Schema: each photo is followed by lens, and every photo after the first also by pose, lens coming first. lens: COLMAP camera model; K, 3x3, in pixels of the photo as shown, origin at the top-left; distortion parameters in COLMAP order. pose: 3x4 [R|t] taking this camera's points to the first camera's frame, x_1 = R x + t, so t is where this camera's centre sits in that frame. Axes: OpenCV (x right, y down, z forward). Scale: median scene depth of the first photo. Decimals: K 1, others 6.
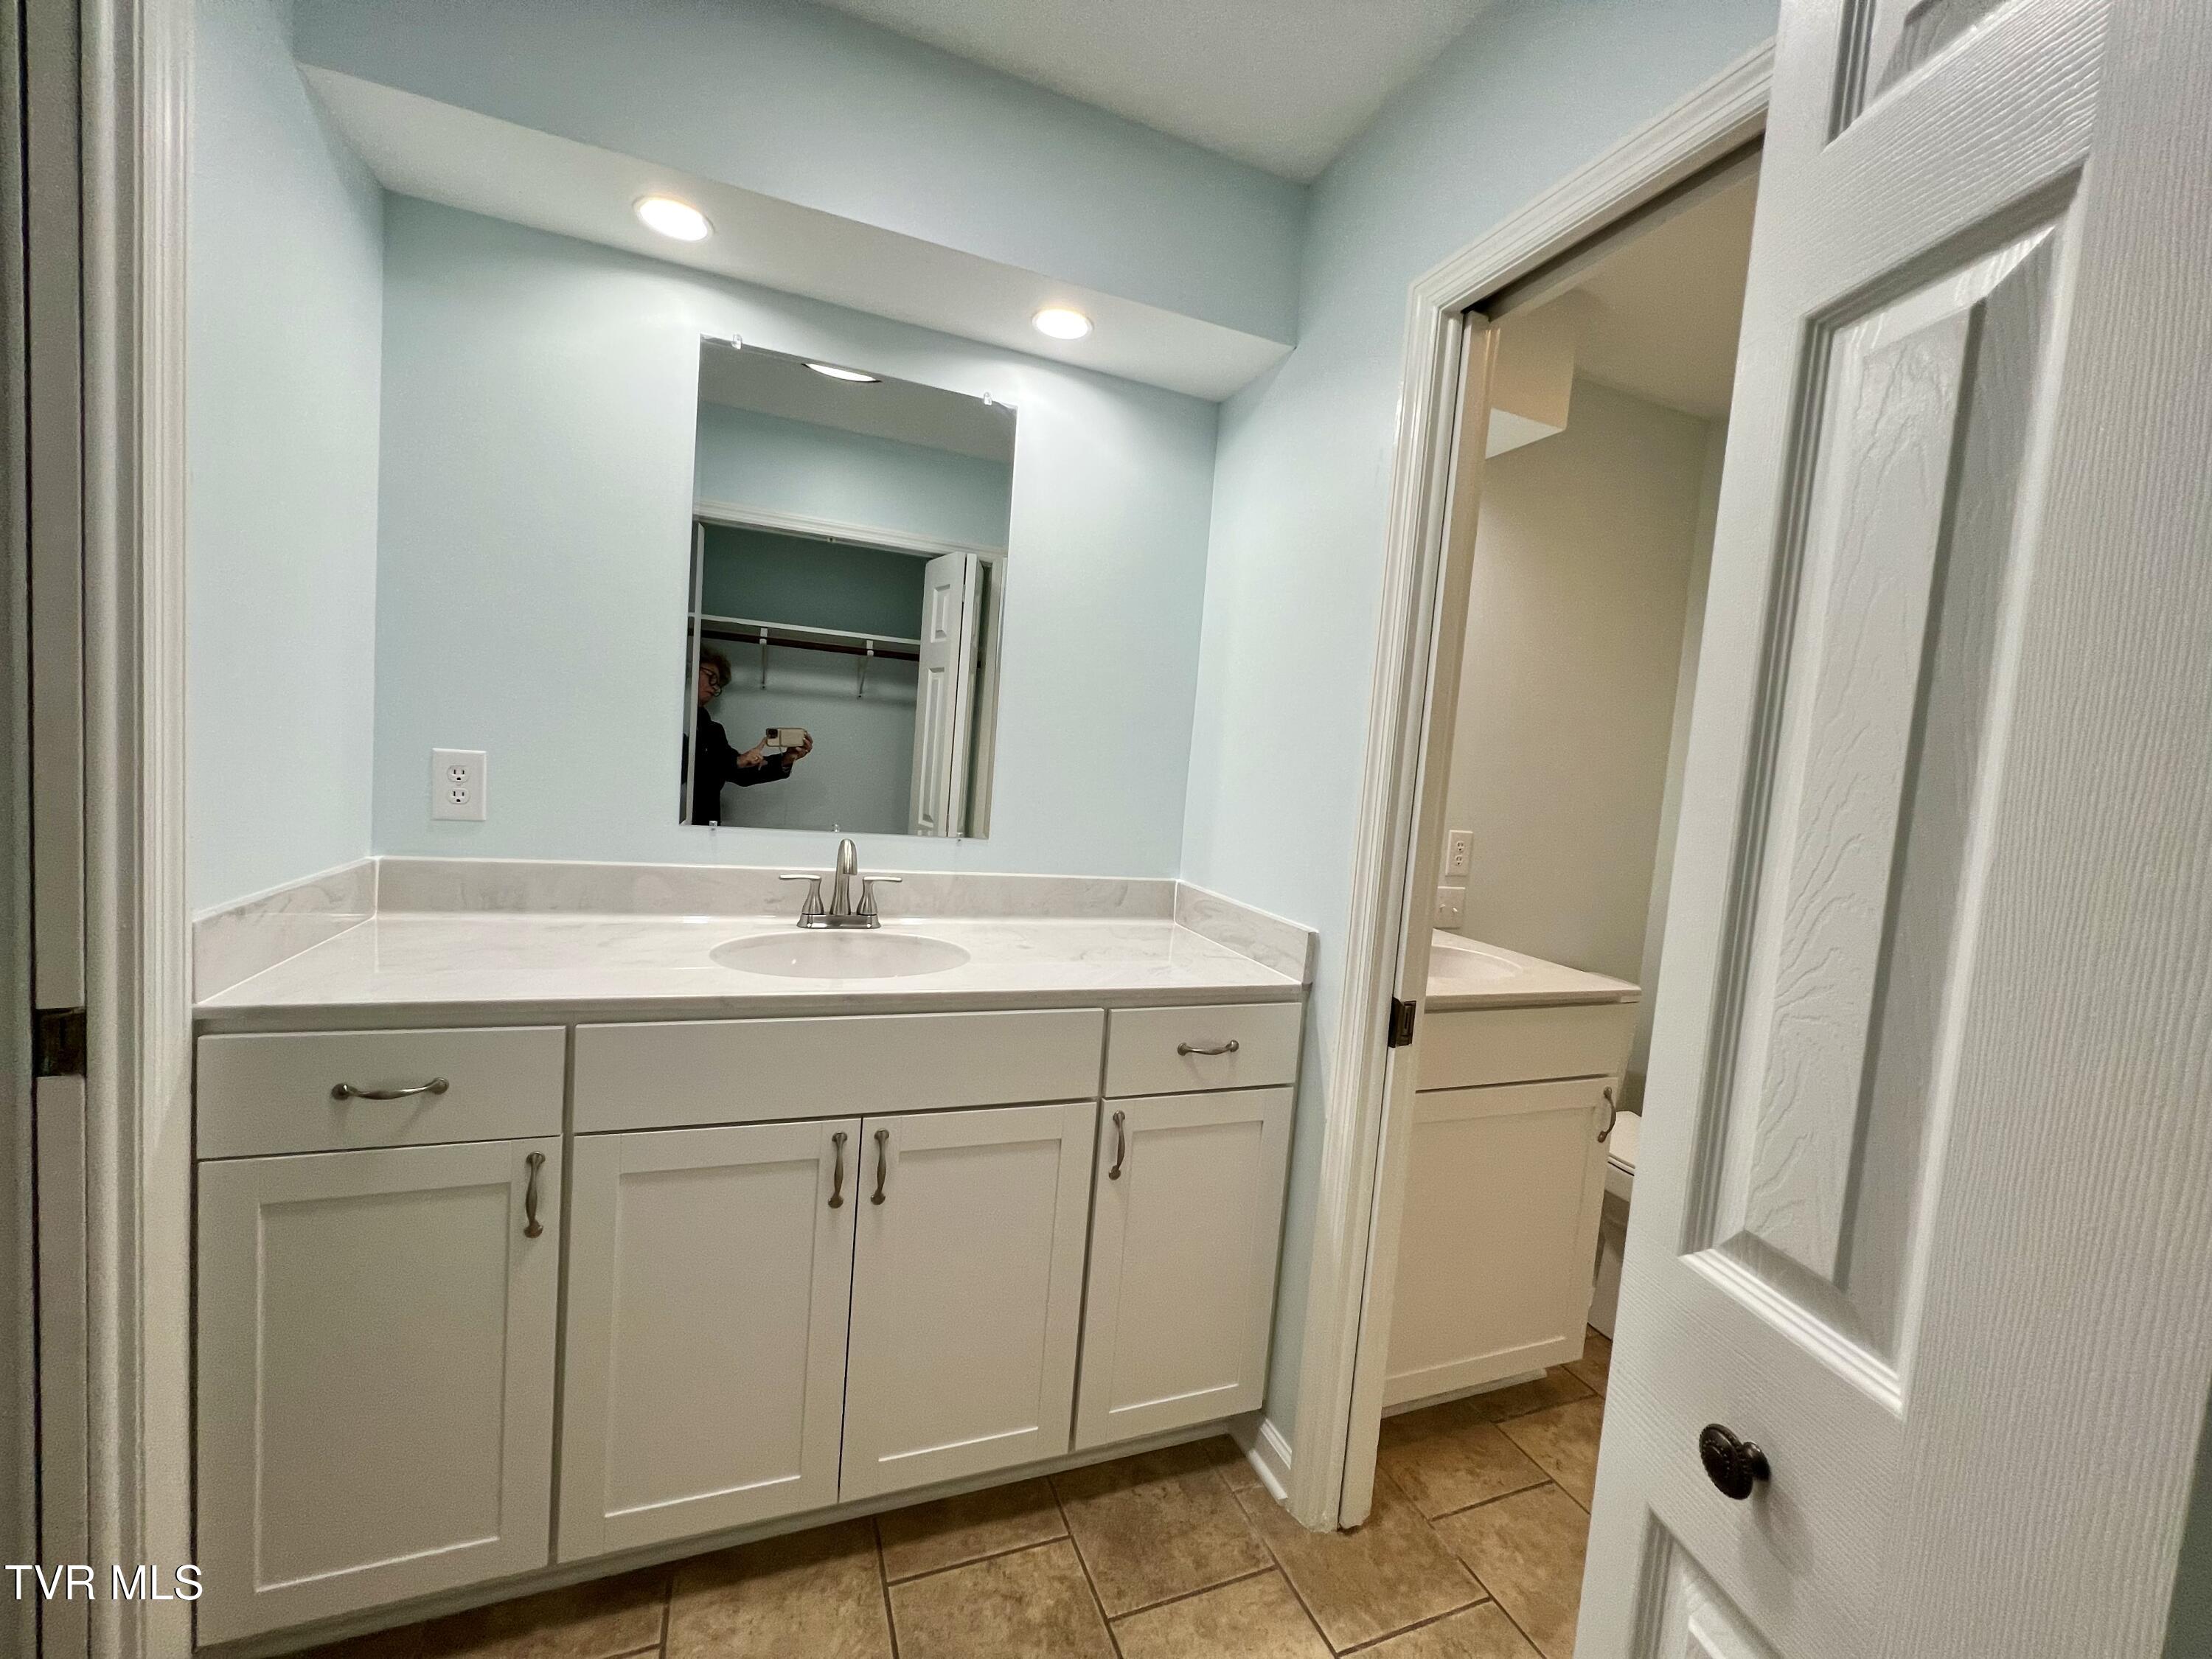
lens RADIAL K [[883.3, 0, 1109.2], [0, 883.3, 830.4], [0, 0, 1]] dist [-0.001712, 0.000267]
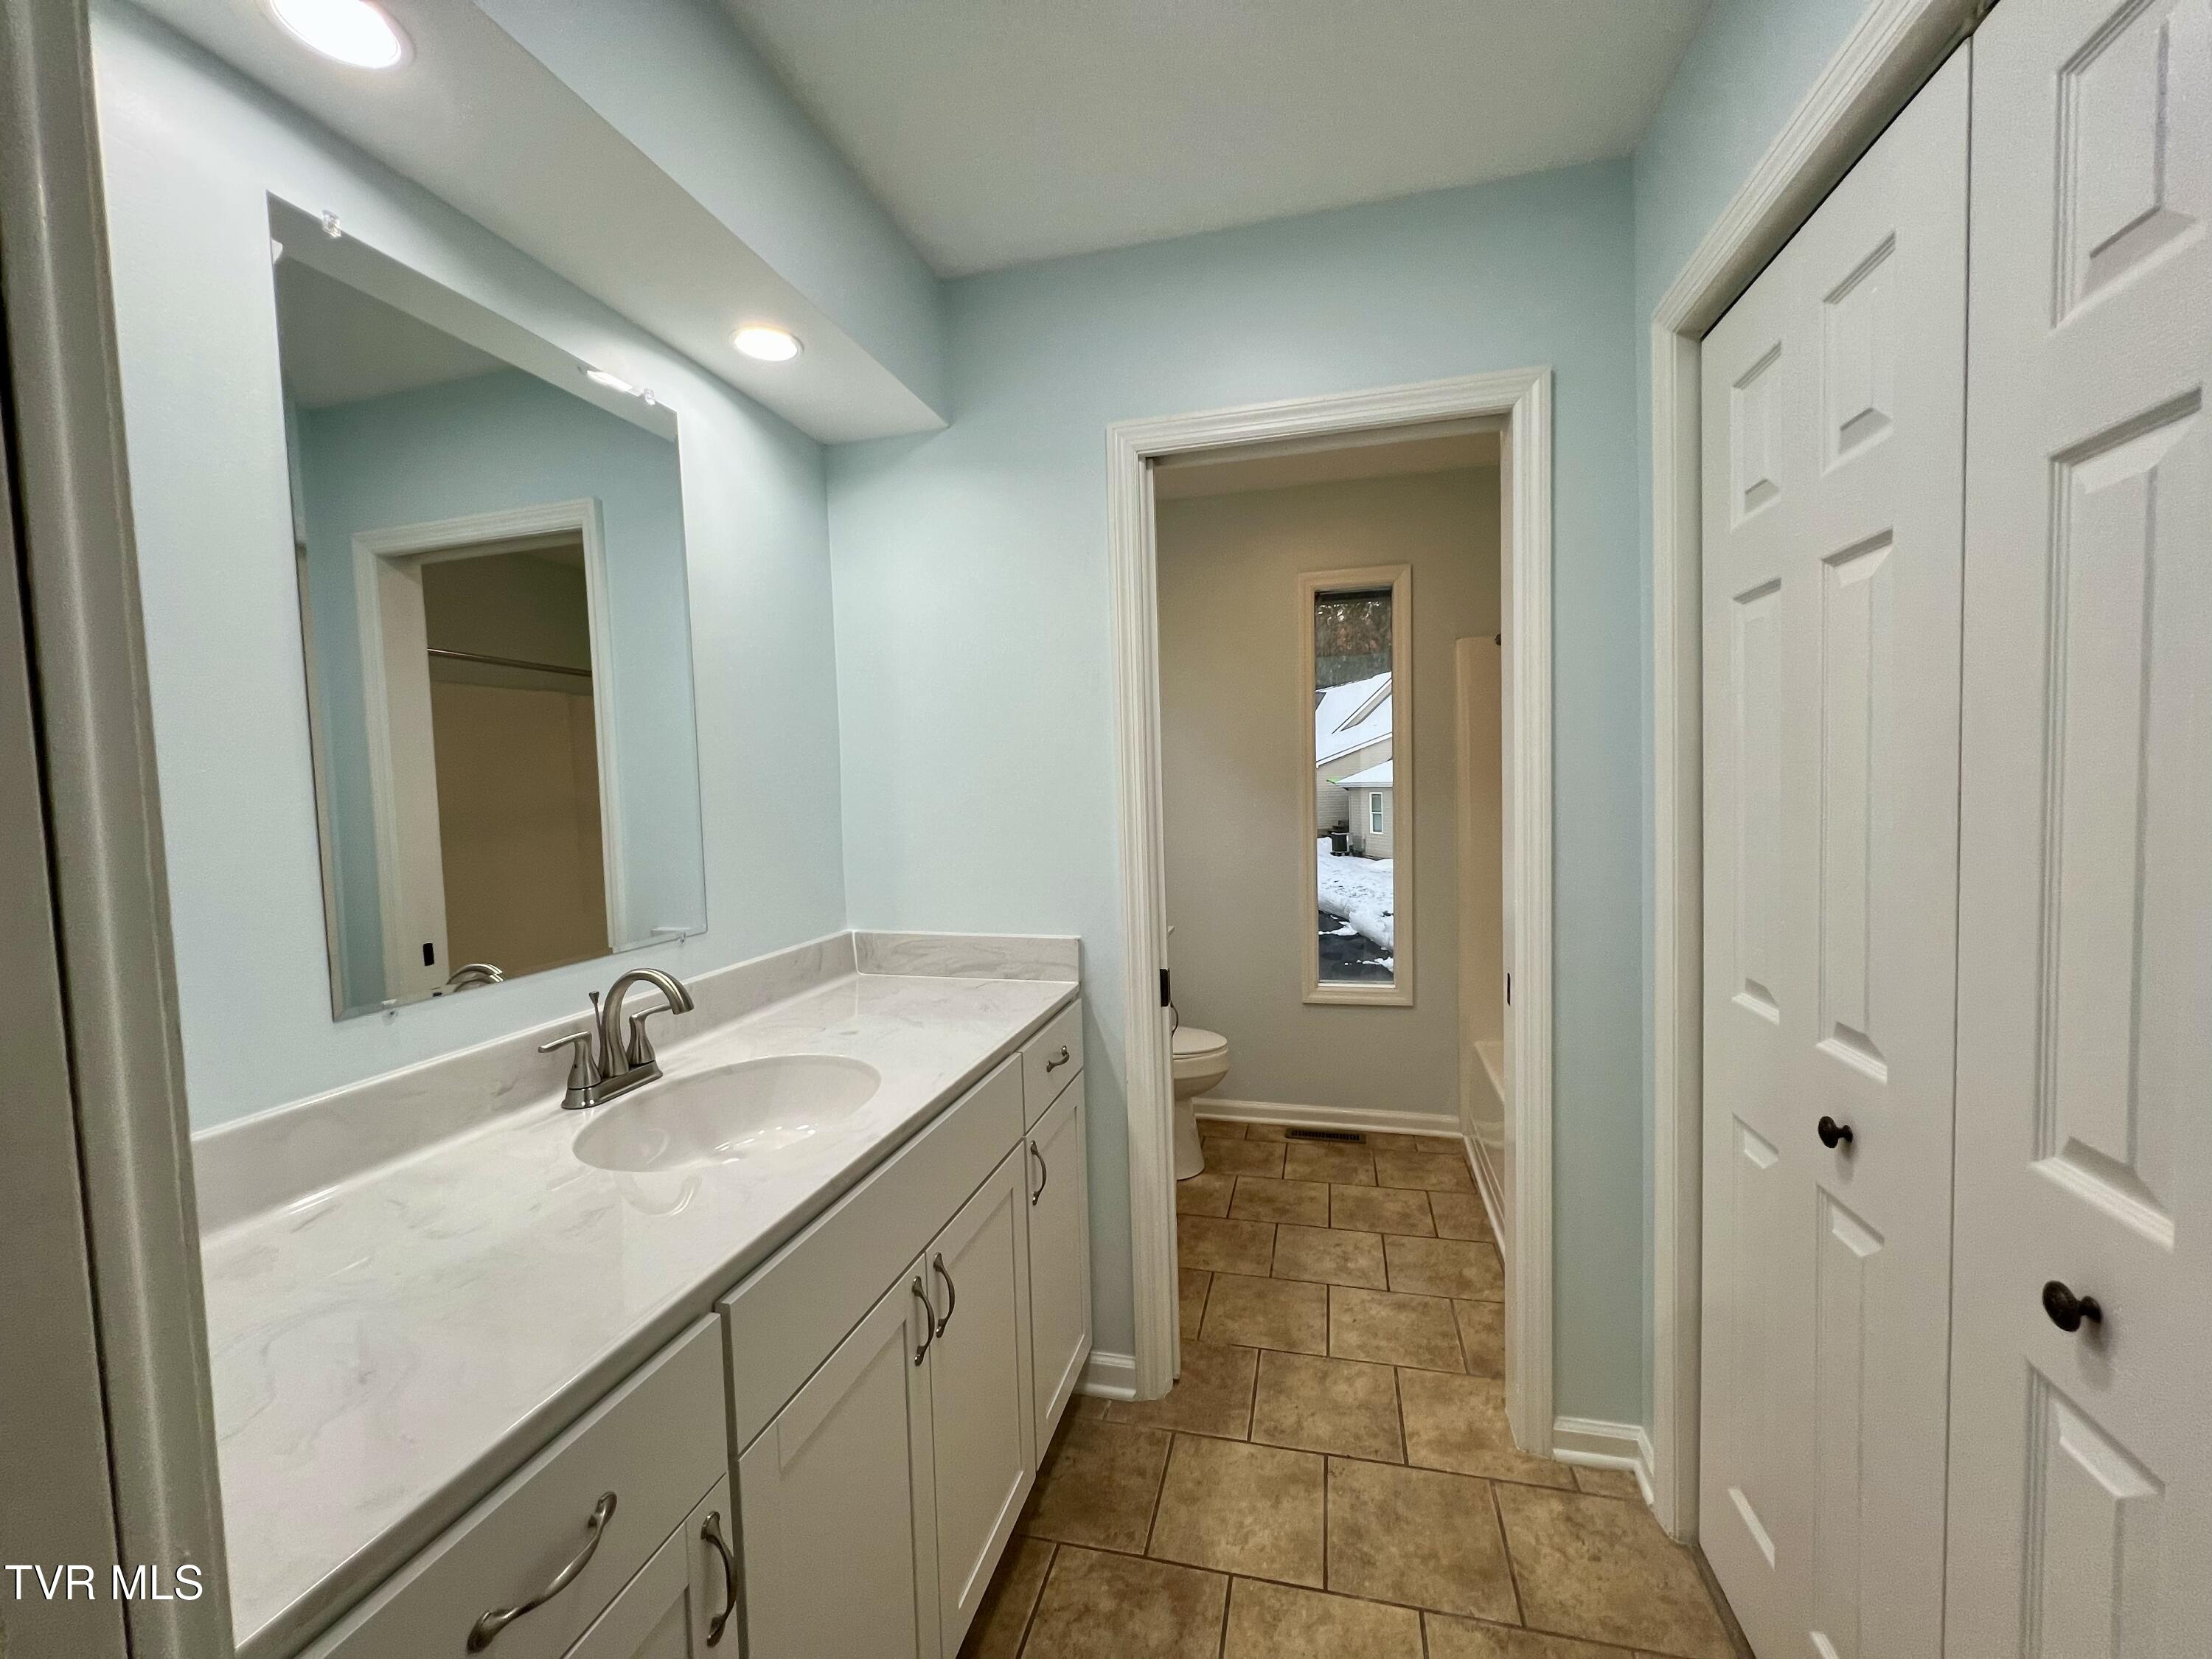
lens RADIAL K [[883.3, 0, 1109.2], [0, 883.3, 830.4], [0, 0, 1]] dist [-0.001712, 0.000267]
pose [[0.582403, -0.140194, 0.800720, -0.744515], [0.137694, 0.987796, 0.072796, -0.121324], [-0.801153, 0.067858, 0.594599, 0.259379]]
